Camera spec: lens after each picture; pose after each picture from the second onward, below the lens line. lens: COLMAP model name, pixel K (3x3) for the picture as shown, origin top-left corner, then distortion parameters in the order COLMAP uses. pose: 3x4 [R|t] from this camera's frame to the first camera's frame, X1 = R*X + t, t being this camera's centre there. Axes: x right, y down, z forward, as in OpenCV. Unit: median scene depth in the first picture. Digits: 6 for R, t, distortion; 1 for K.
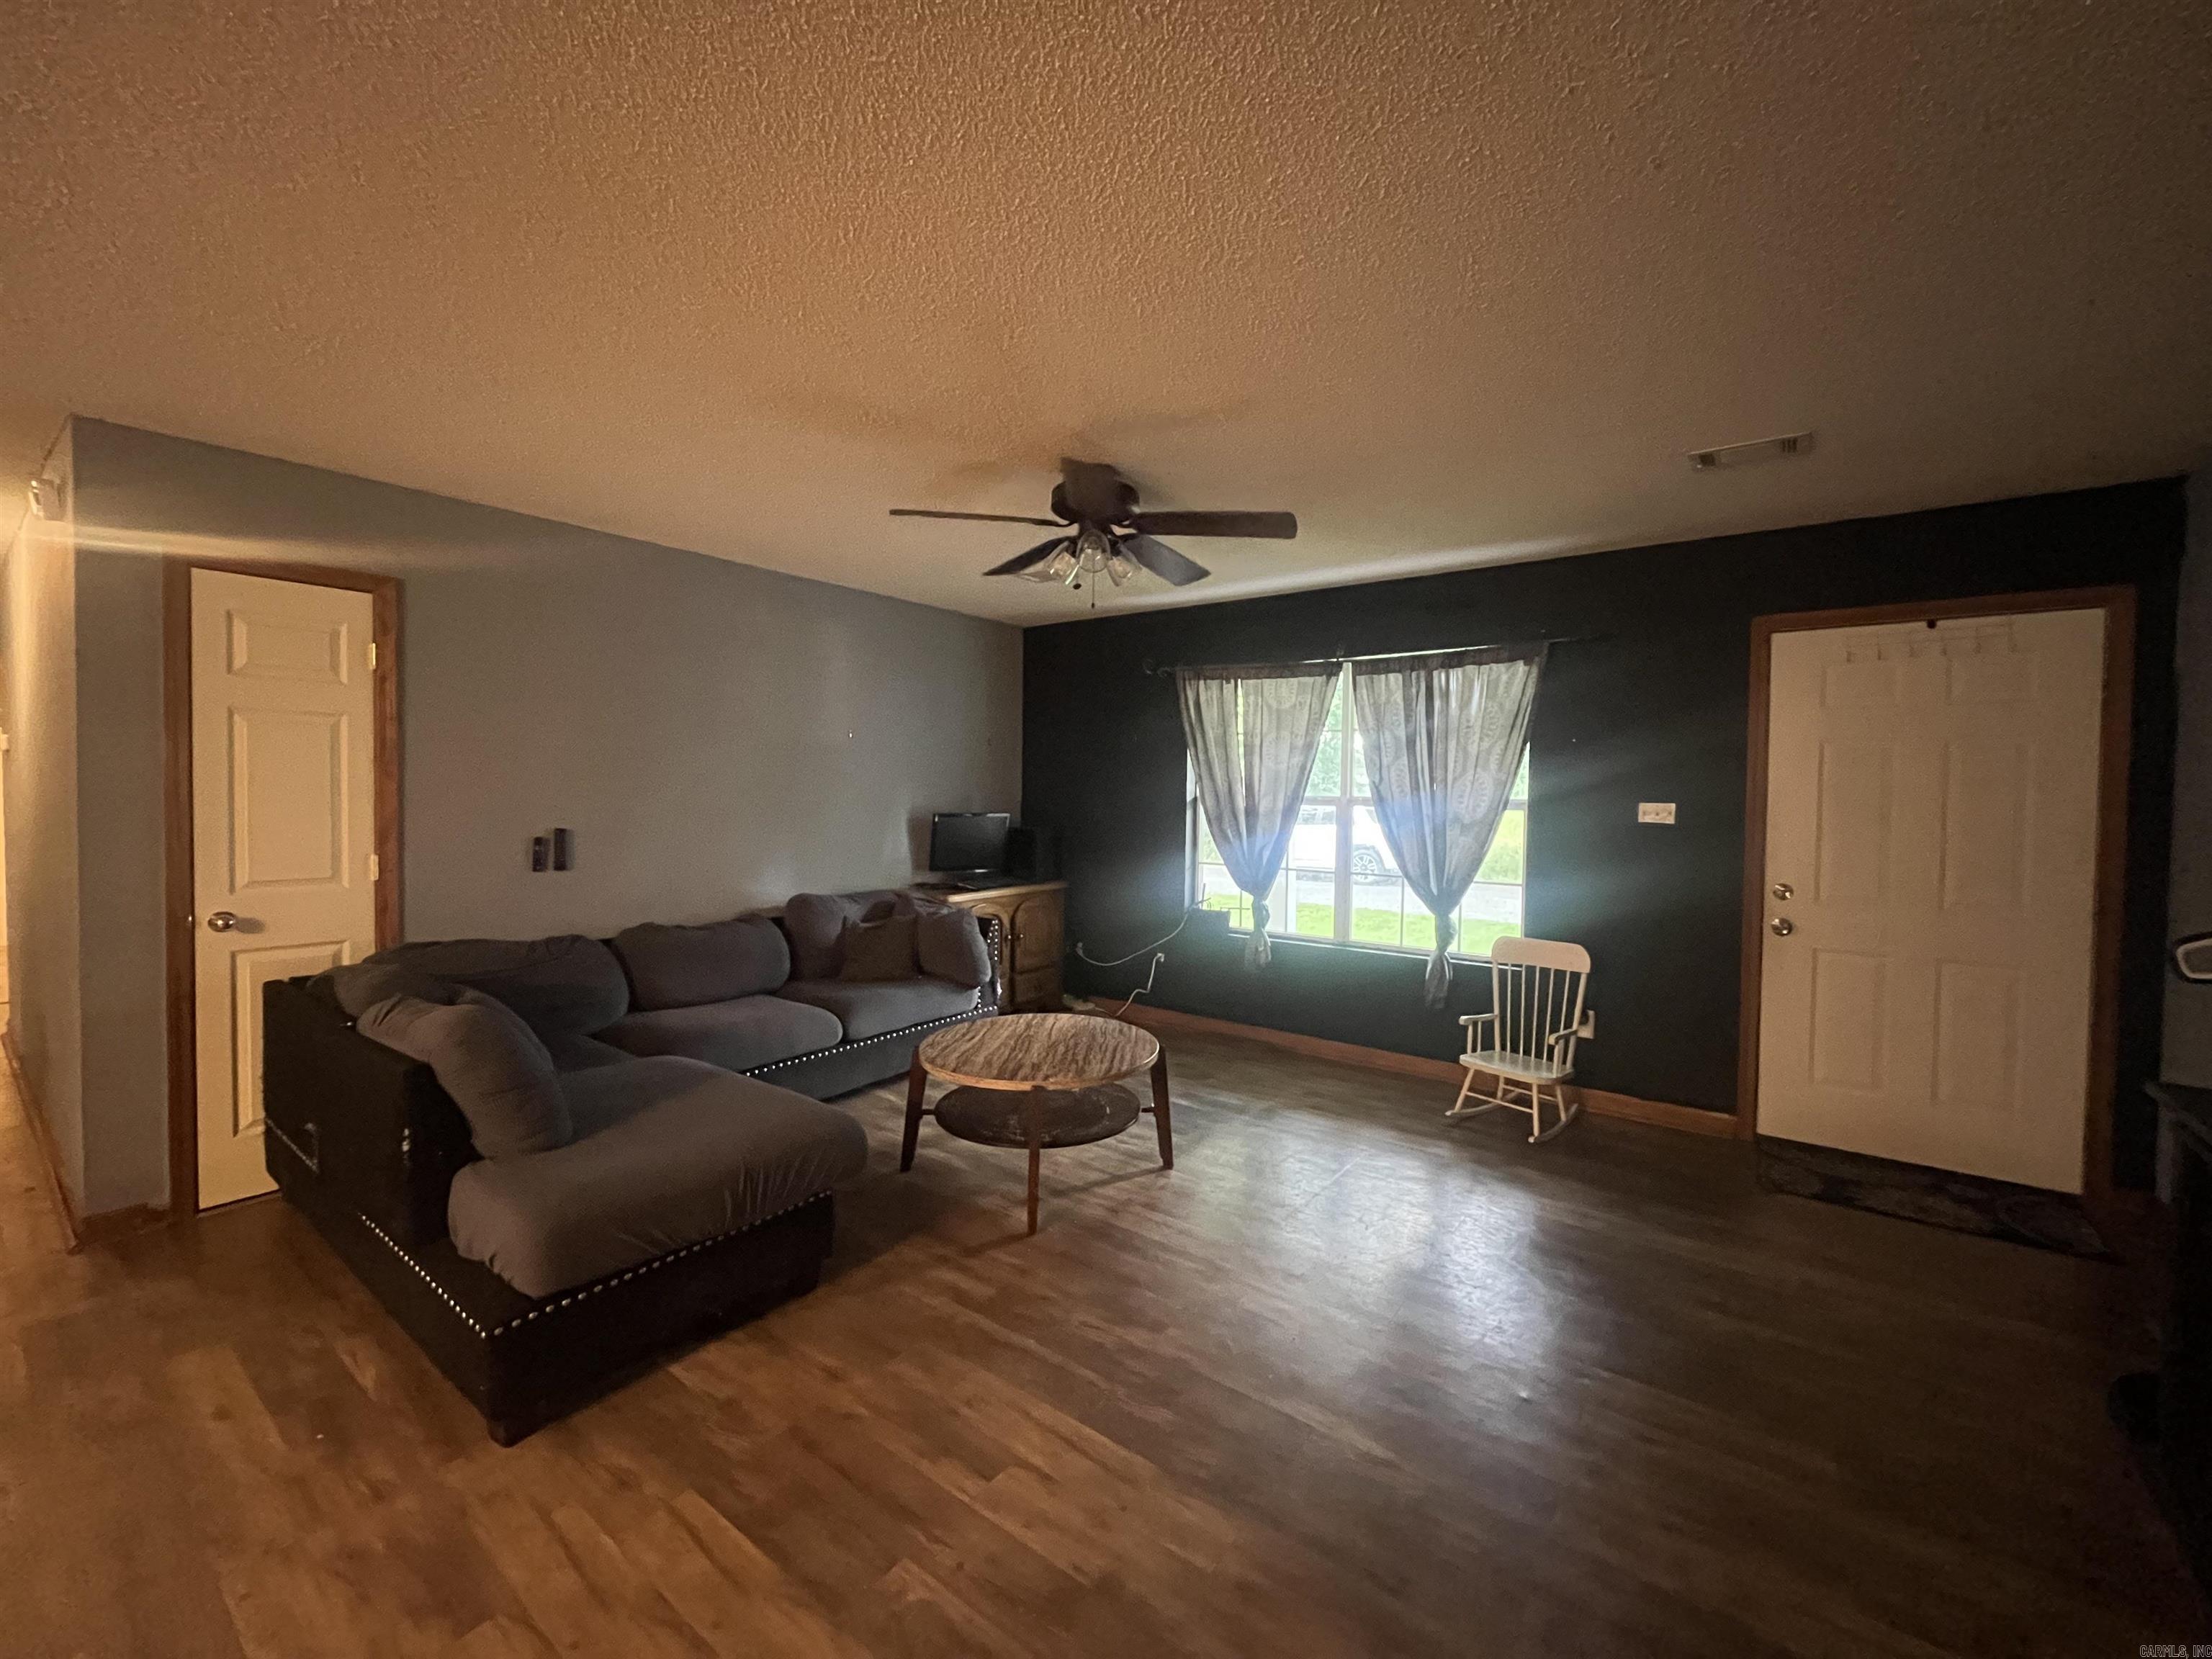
lens RADIAL K [[886.3, 0, 1109.6], [0, 886.3, 814.5], [0, 0, 1]] dist [-0.003025, -0.000659]
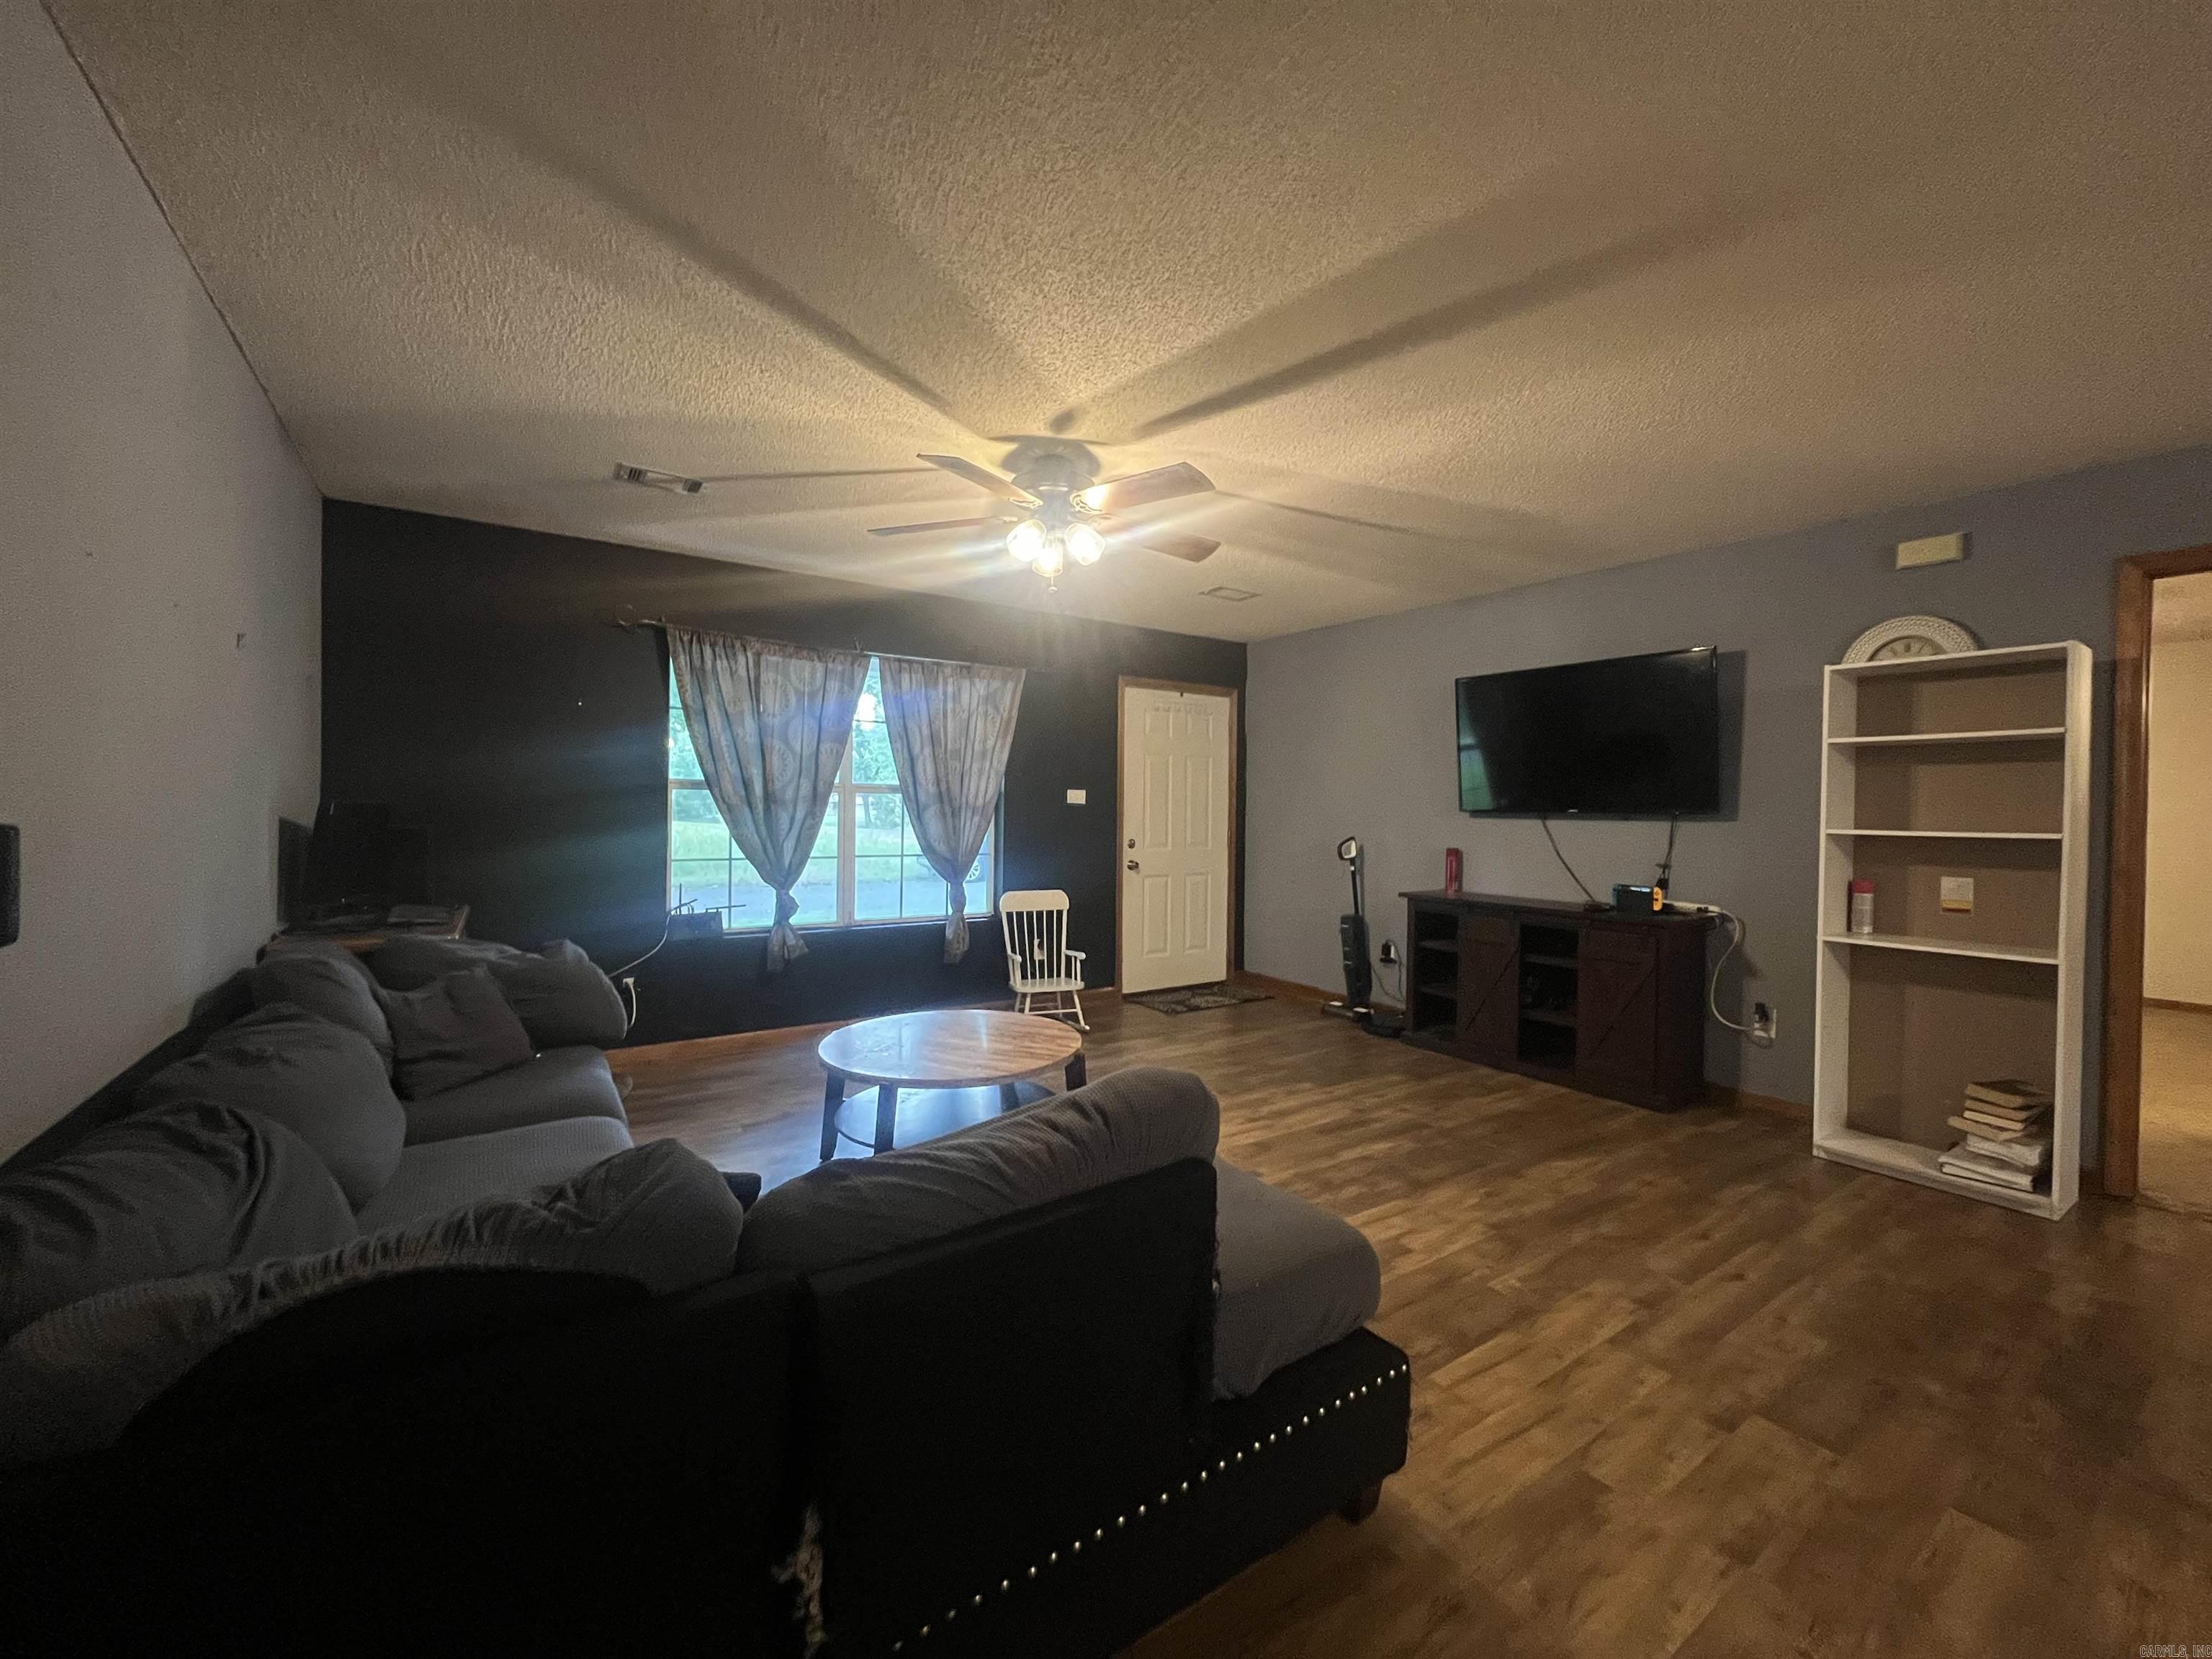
lens RADIAL K [[886.3, 0, 1103.0], [0, 886.3, 812.5], [0, 0, 1]] dist [-0.003025, -0.000659]
pose [[0.328102, -0.011401, 0.944574, -0.805500], [0.017761, 0.999825, 0.005898, 0.017283], [-0.944475, 0.014841, 0.328247, 0.490925]]
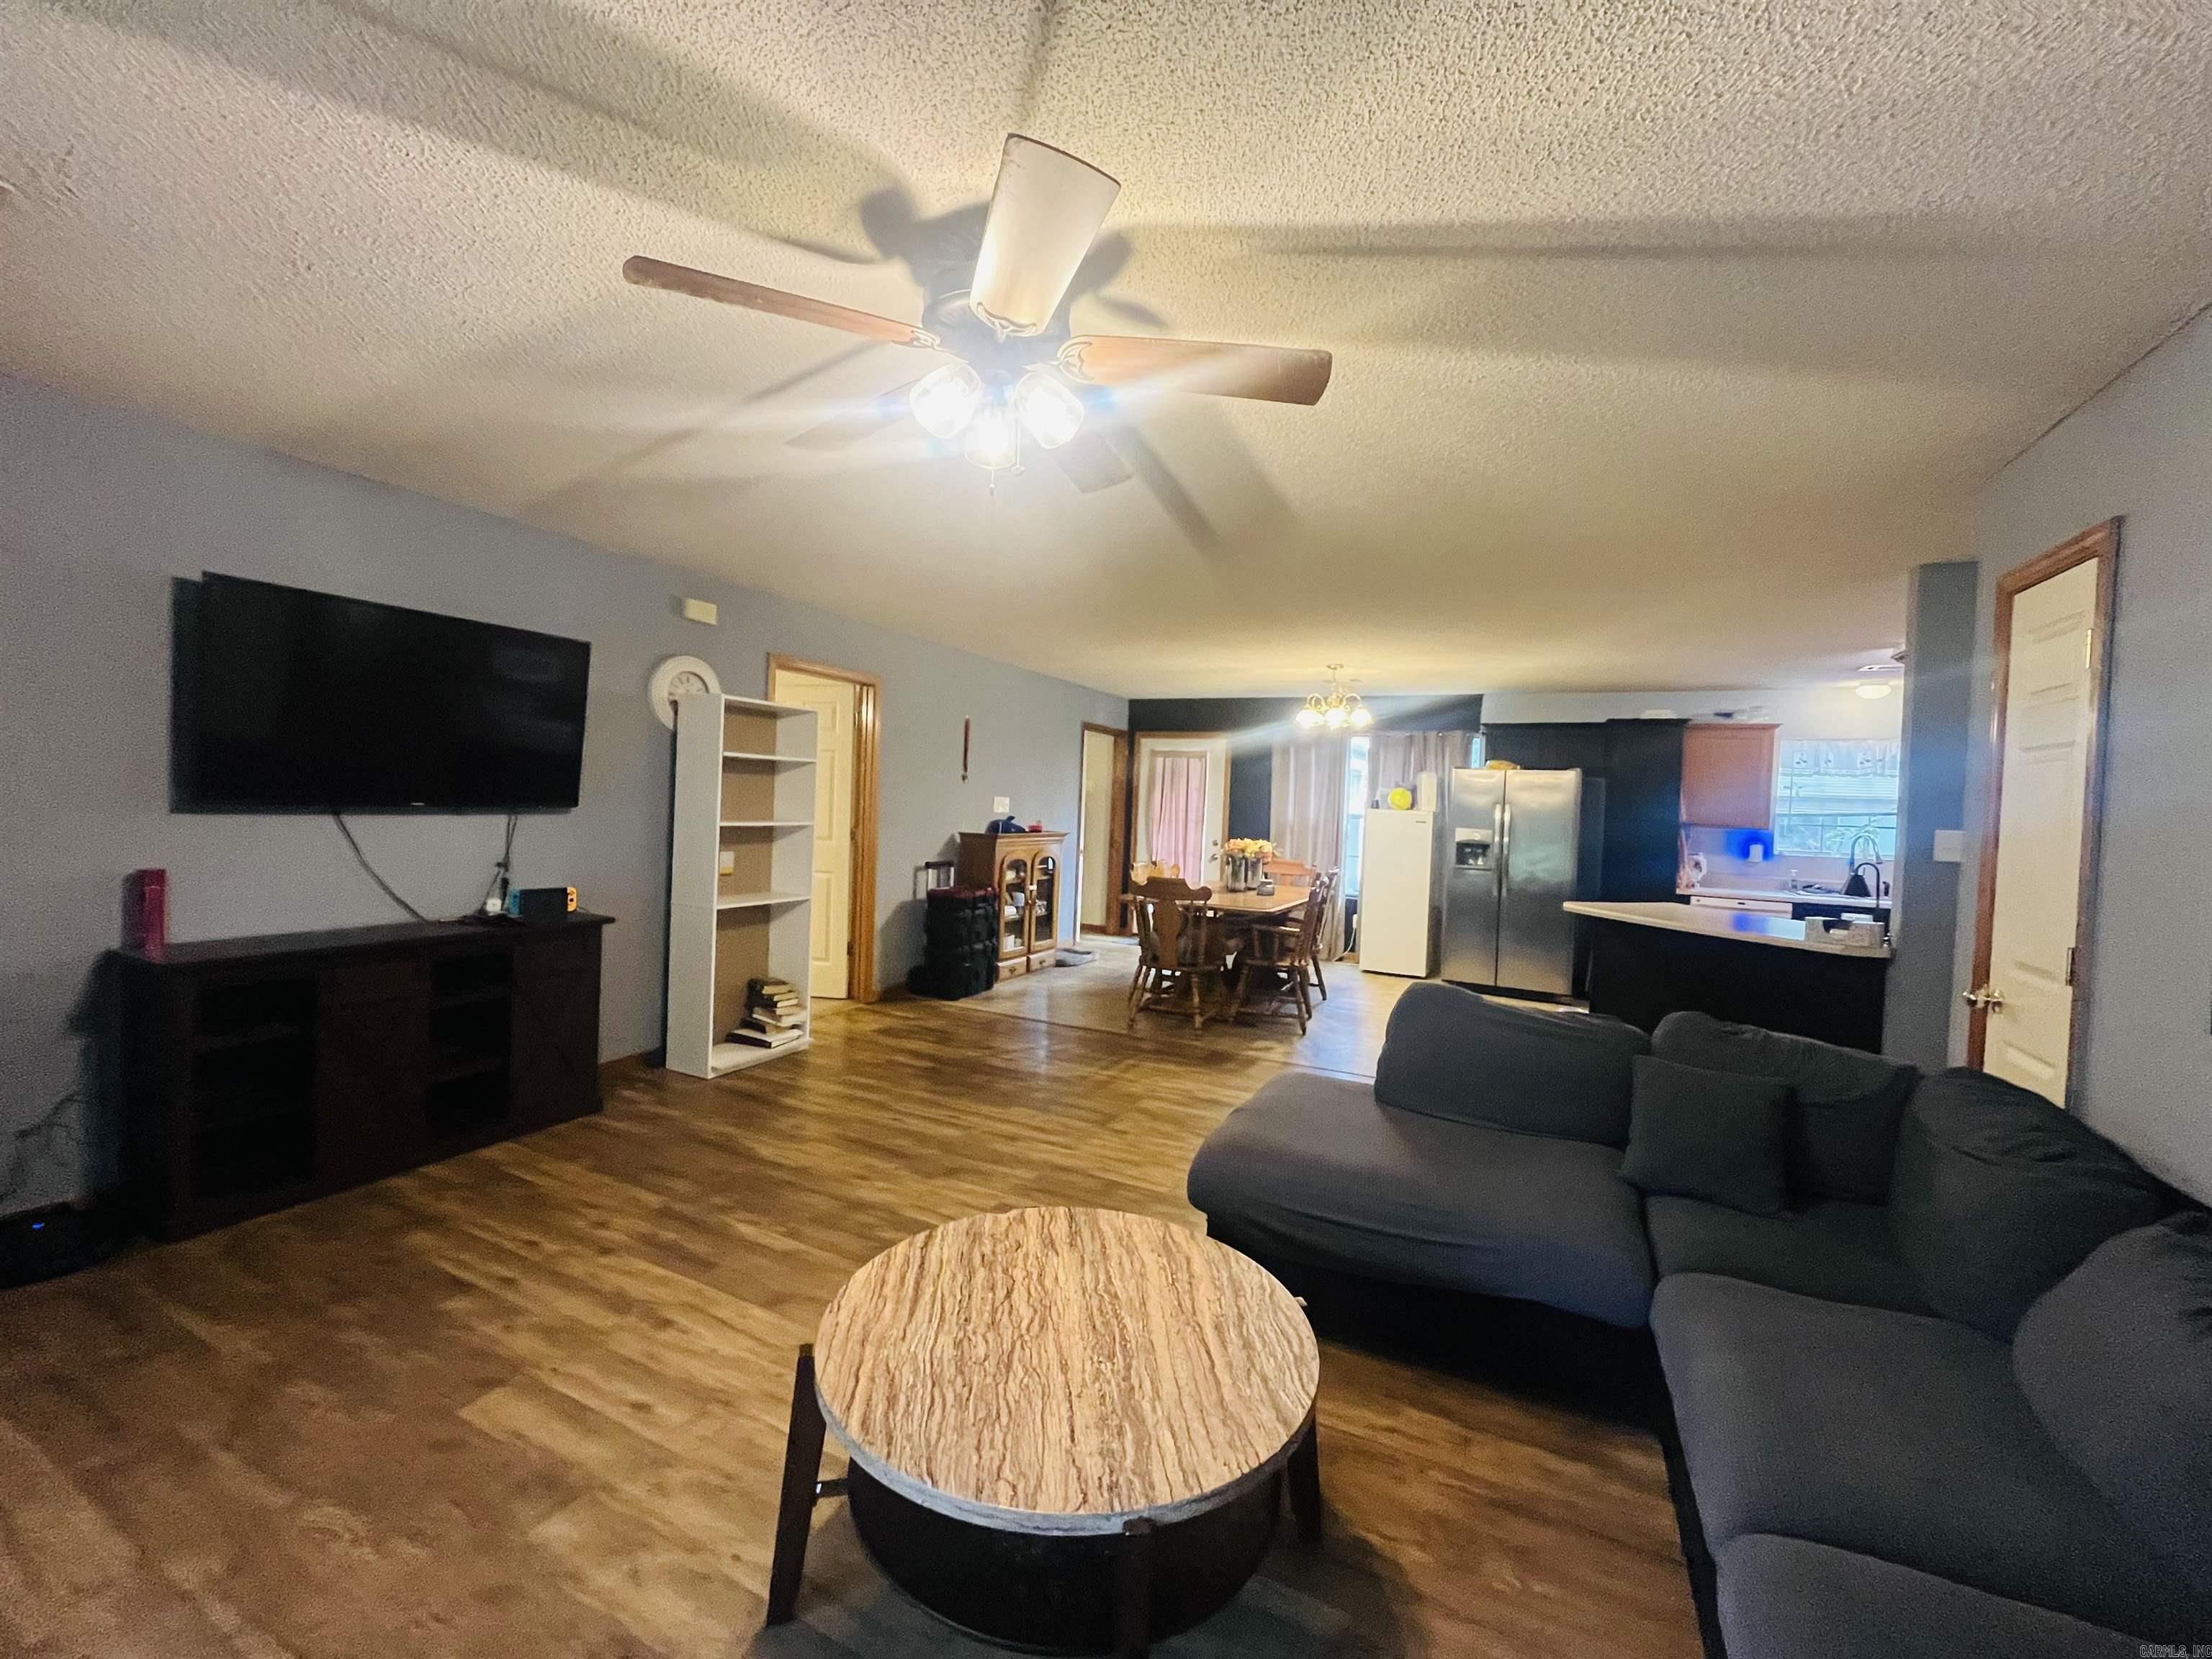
lens RADIAL K [[886.3, 0, 1107.6], [0, 886.3, 819.5], [0, 0, 1]] dist [-0.003025, -0.000659]
pose [[-0.982341, -0.047776, -0.180898, 0.001799], [-0.057192, 0.997247, 0.047195, -0.035494], [0.178145, 0.056708, -0.982369, 1.316179]]
